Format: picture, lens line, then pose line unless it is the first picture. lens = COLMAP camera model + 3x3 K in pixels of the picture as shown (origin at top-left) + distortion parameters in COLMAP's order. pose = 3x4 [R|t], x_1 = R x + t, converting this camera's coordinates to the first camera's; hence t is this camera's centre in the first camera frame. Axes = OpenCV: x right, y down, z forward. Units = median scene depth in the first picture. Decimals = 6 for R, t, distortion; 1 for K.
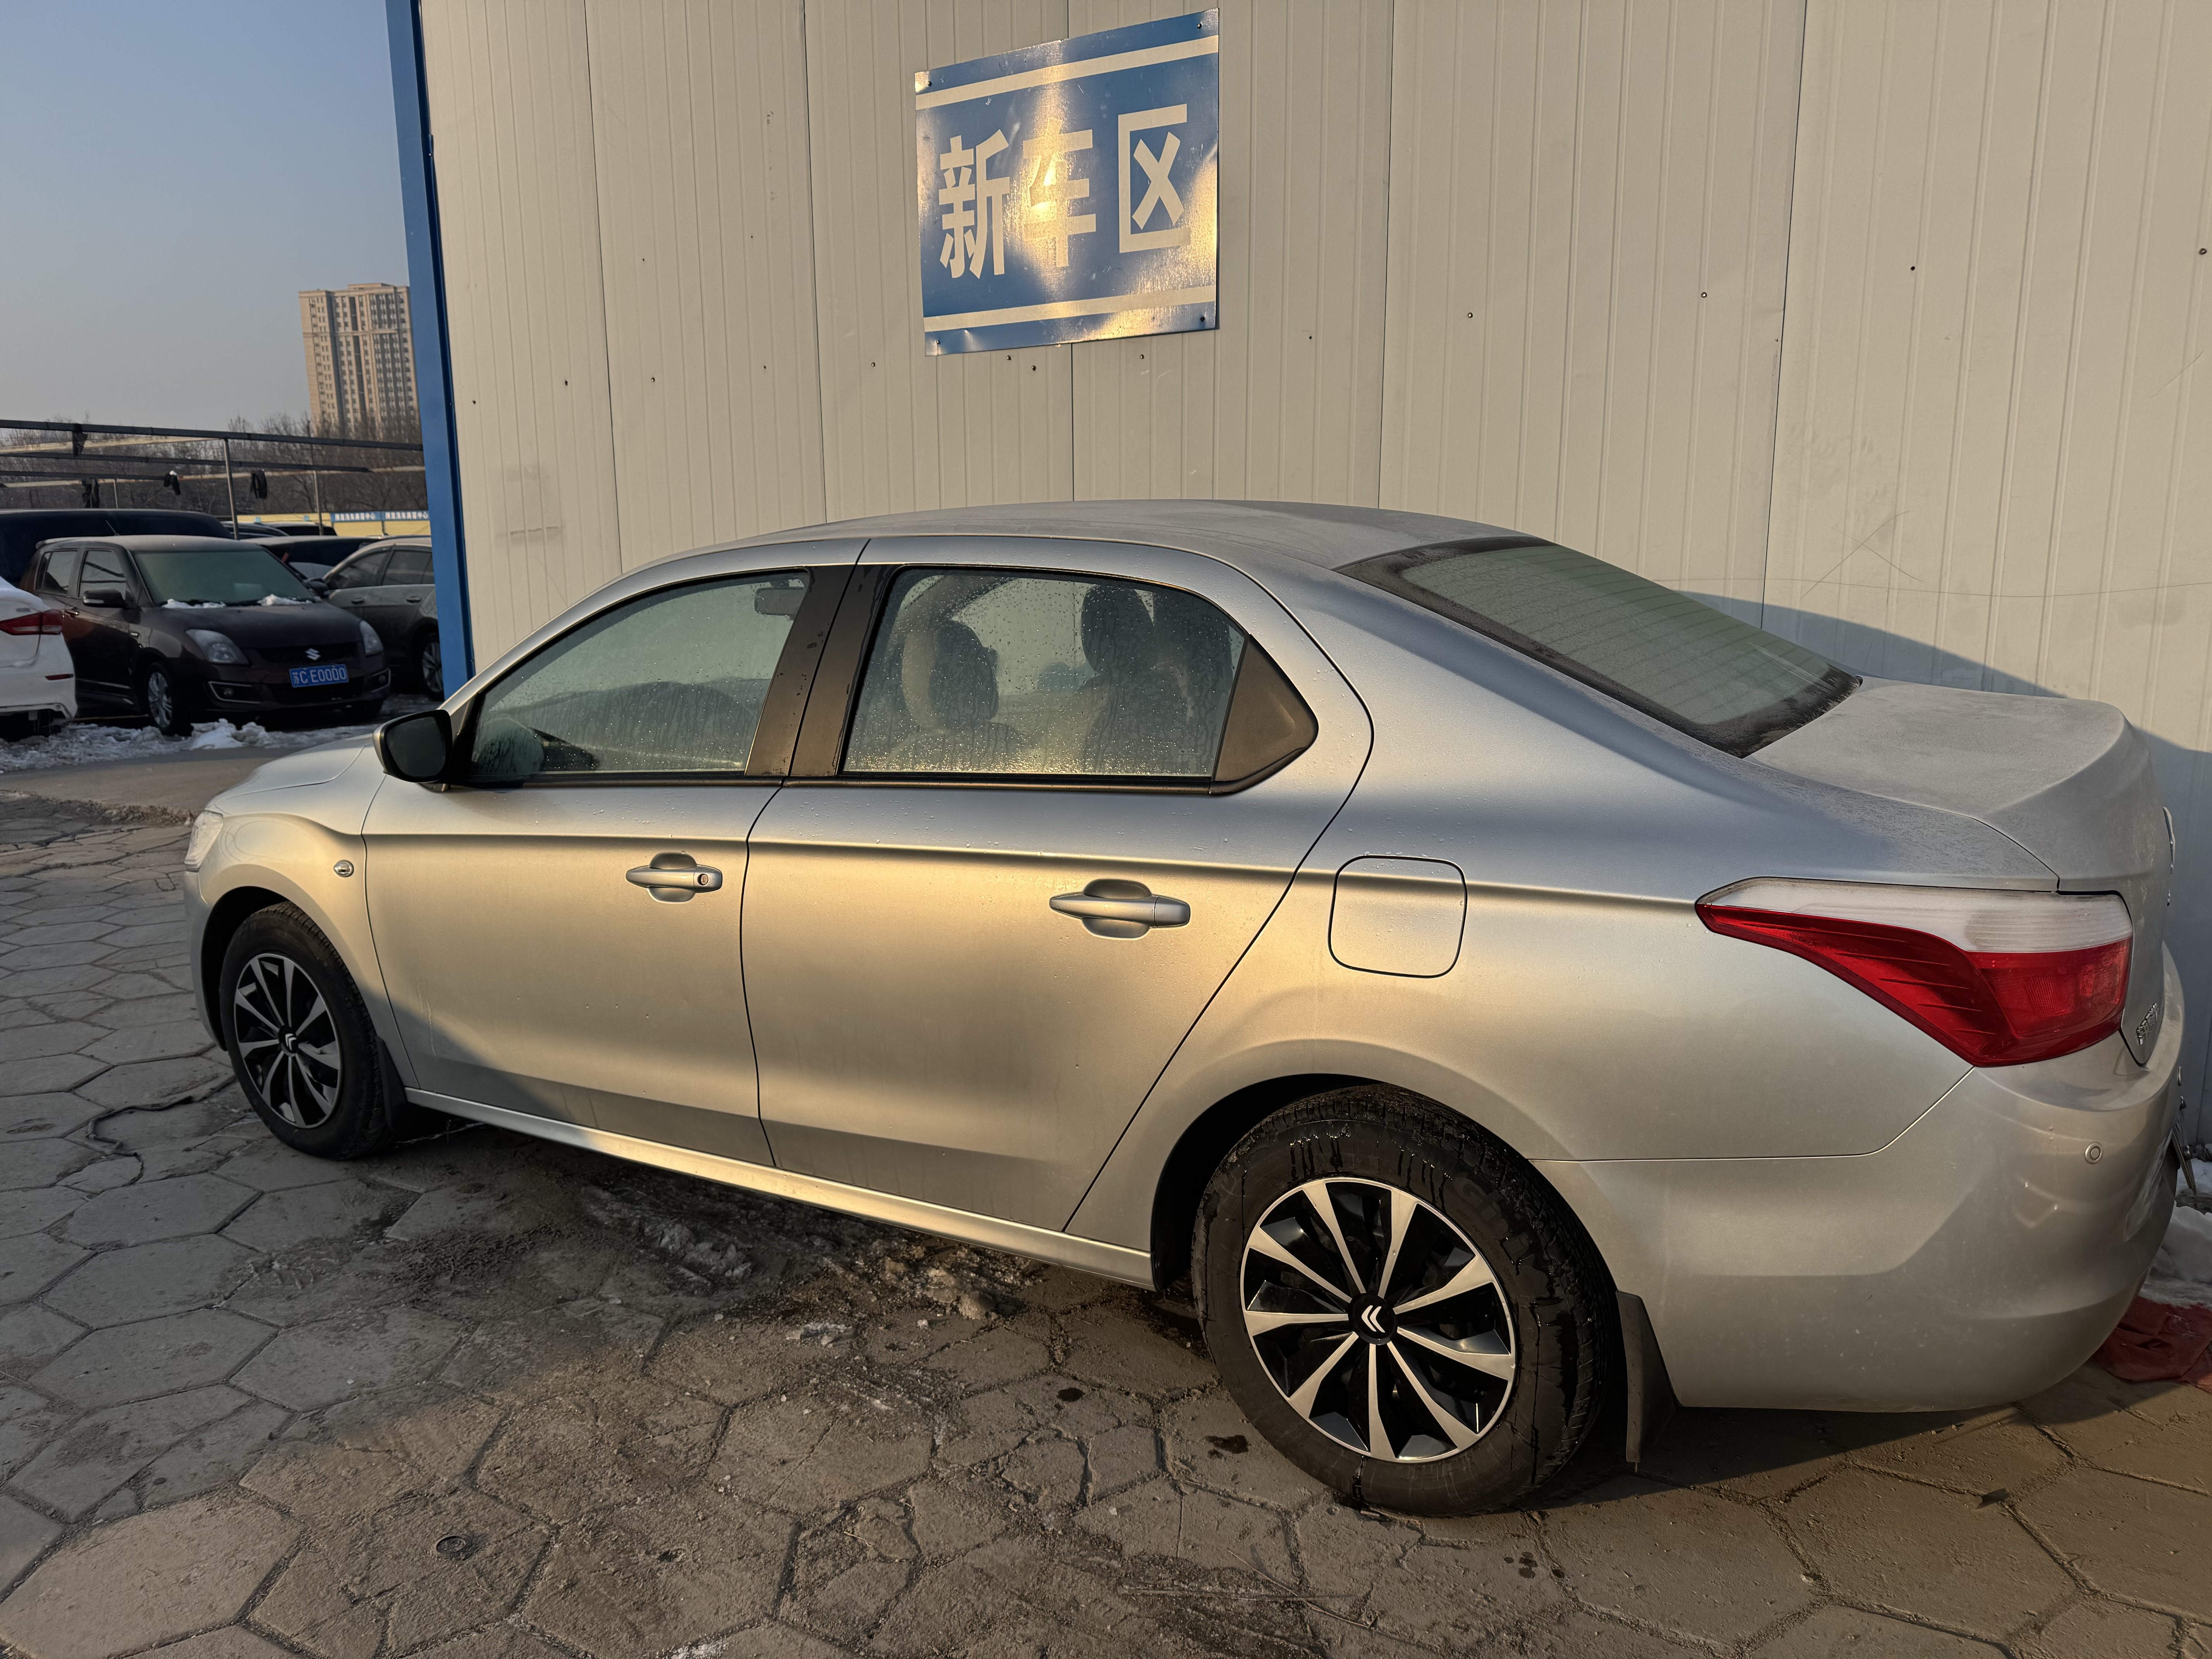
lens RADIAL K [[1541.8, 0, 1100.5], [0, 1541.8, 836.3], [0, 0, 1]] dist [0.004074, -0.012015]
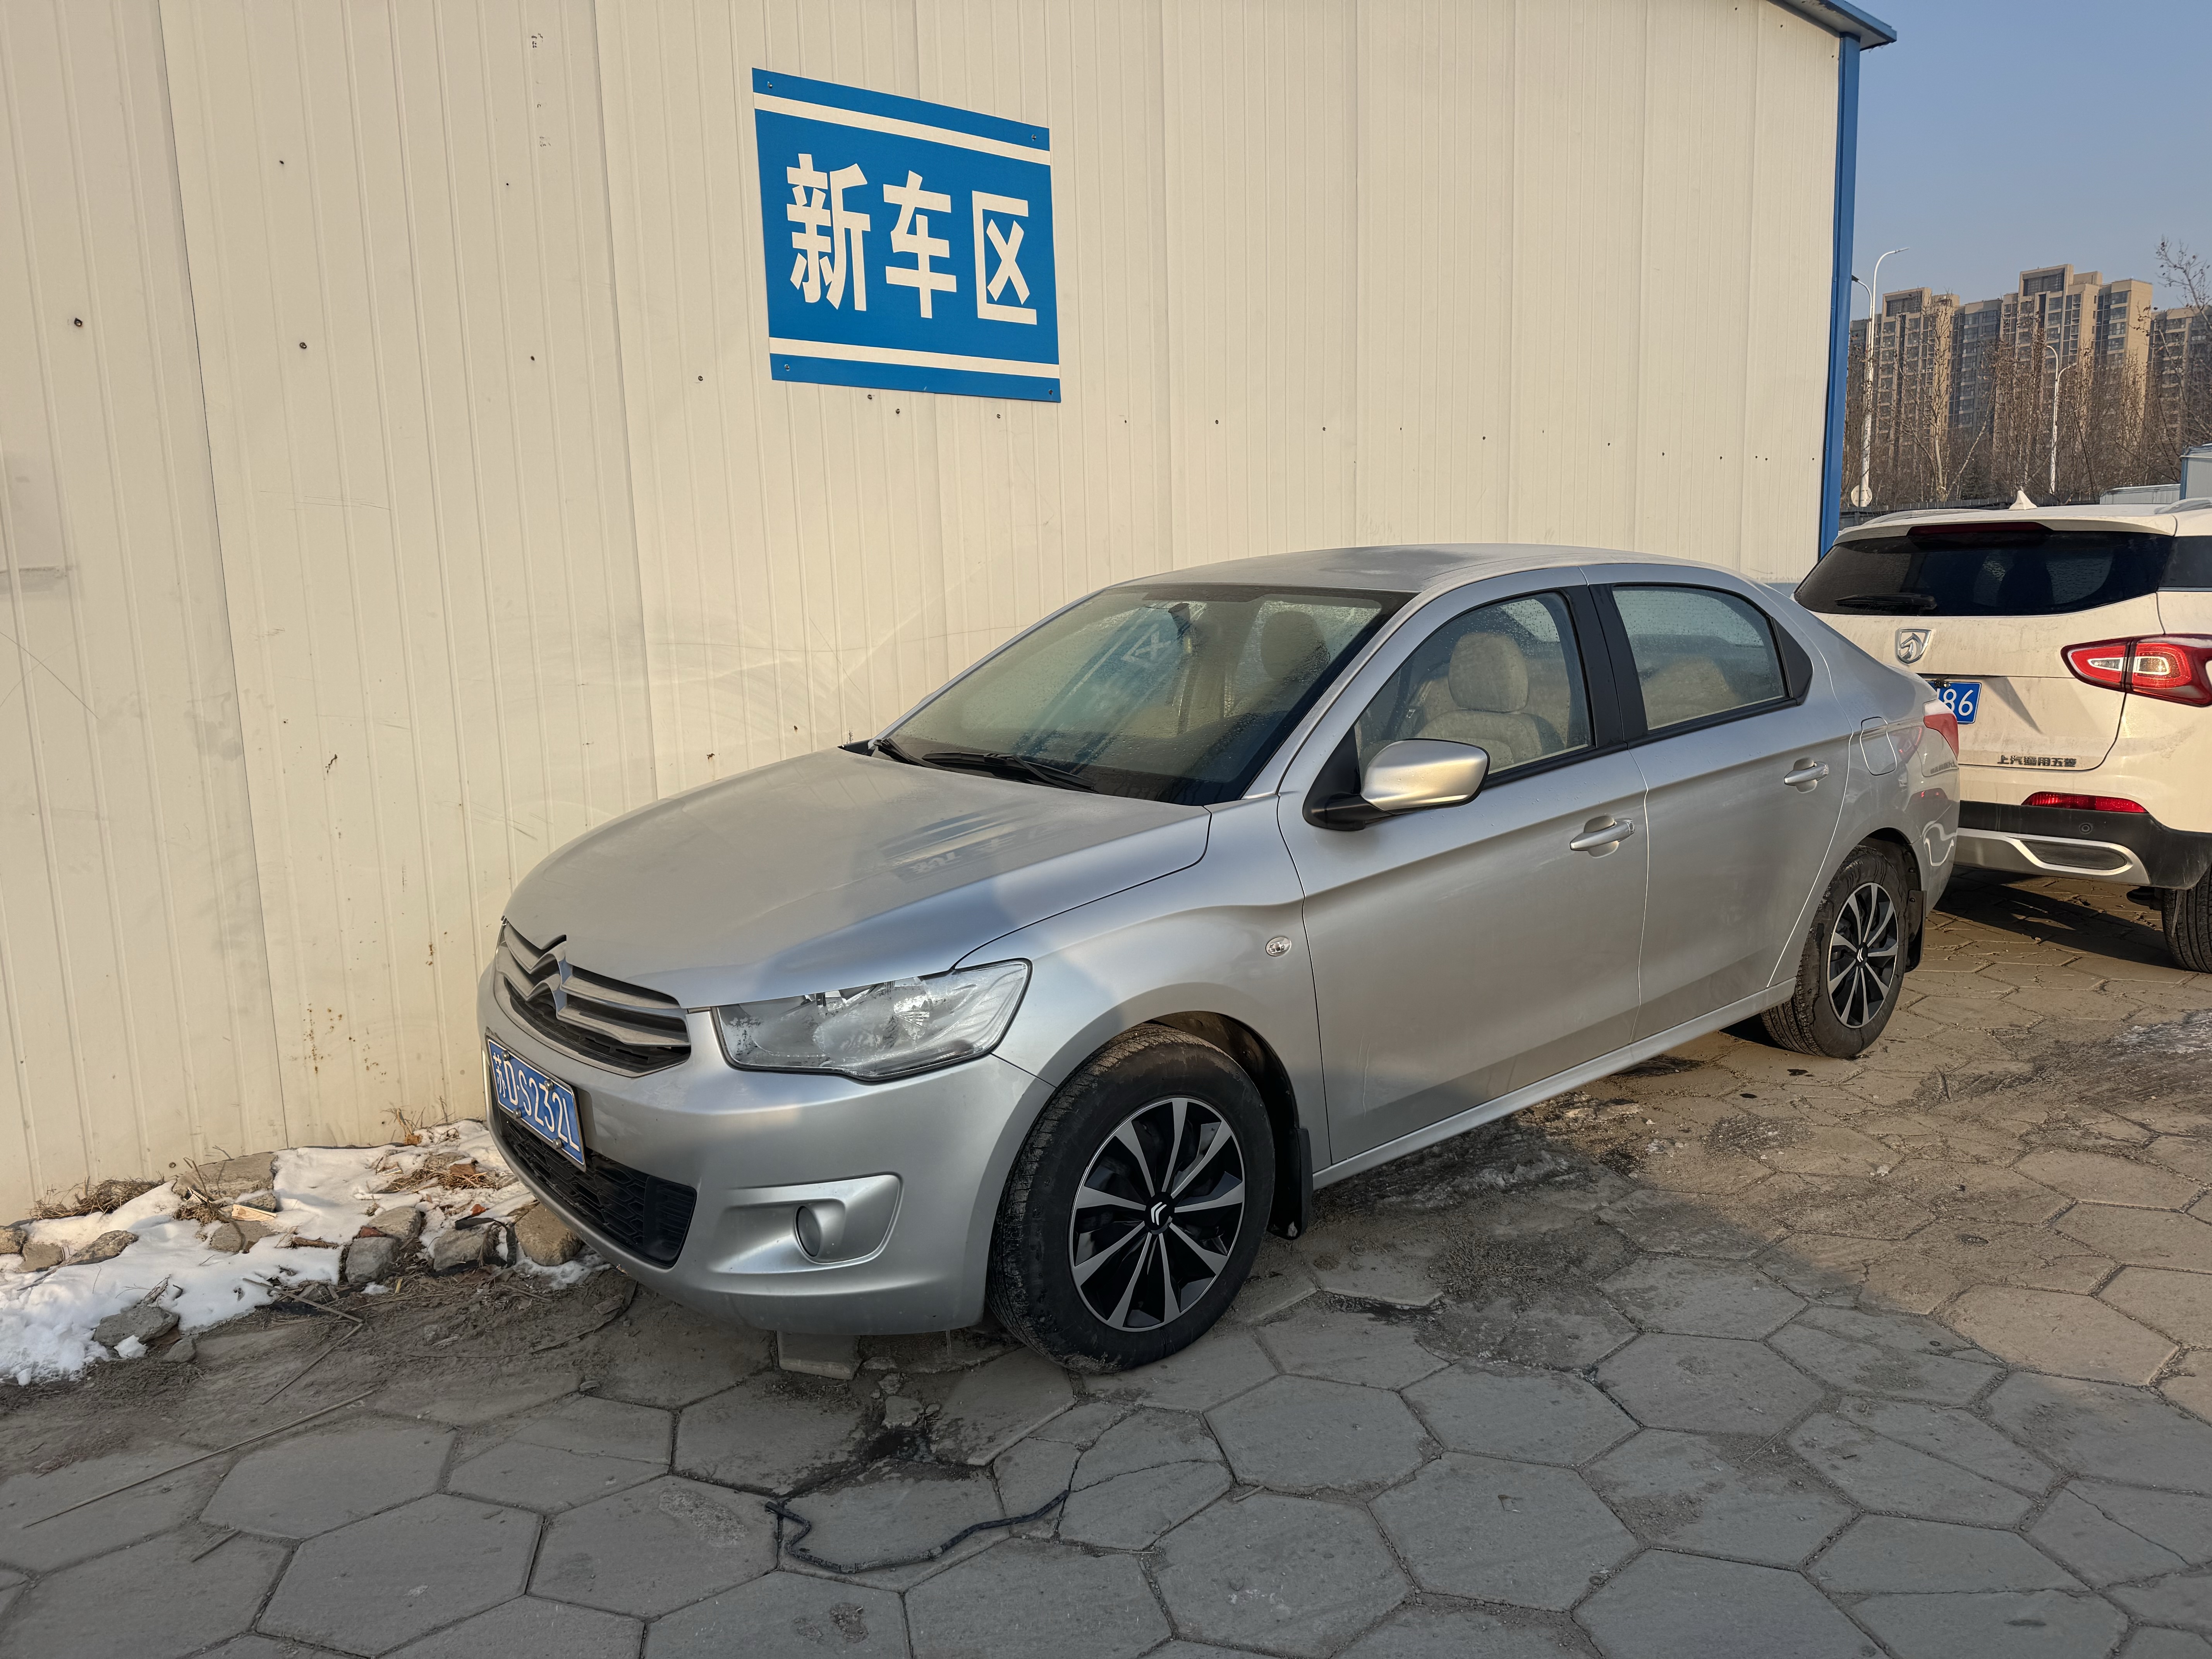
lens RADIAL K [[1541.8, 0, 1099.7], [0, 1541.8, 827.6], [0, 0, 1]] dist [0.004074, -0.012015]
pose [[0.328636, -0.138726, 0.934213, -0.991402], [0.193481, 0.978064, 0.077175, -0.096669], [-0.924426, 0.155390, 0.348268, 0.593978]]
